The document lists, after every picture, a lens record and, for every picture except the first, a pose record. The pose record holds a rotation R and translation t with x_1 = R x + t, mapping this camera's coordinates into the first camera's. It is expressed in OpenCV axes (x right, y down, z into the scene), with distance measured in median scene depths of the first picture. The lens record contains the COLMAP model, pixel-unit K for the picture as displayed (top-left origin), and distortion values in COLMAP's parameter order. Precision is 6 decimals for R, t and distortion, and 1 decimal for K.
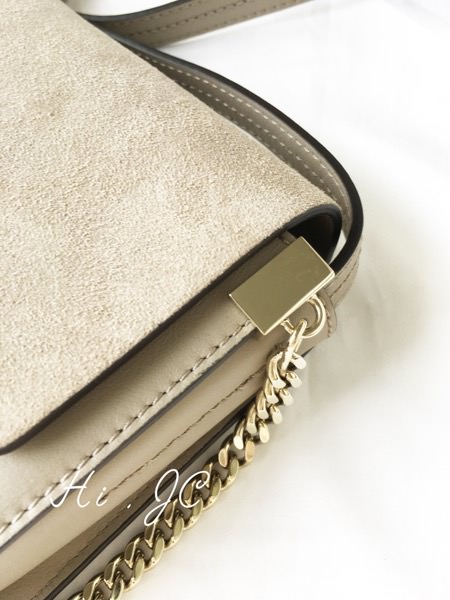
lens RADIAL K [[533.3, 0, 225.0], [0, 533.3, 300.0], [0, 0, 1]] dist [0.028359, -0.070901]
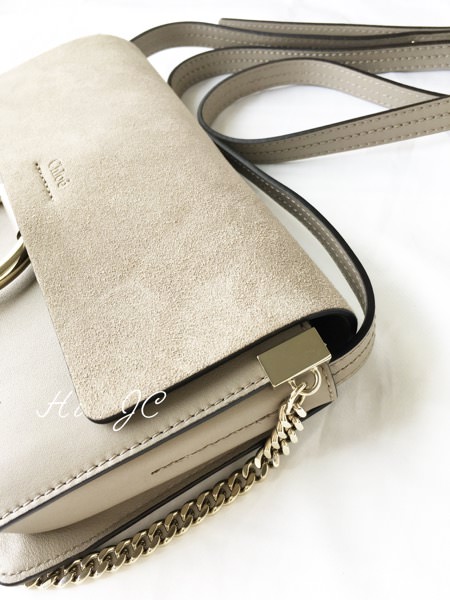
lens RADIAL K [[533.3, 0, 225.0], [0, 533.3, 300.0], [0, 0, 1]] dist [0.028359, -0.070901]
pose [[0.956273, 0.166254, -0.240627, 0.244364], [-0.188803, 0.979243, -0.073739, -0.035706], [0.223372, 0.115946, 0.967813, -0.488460]]
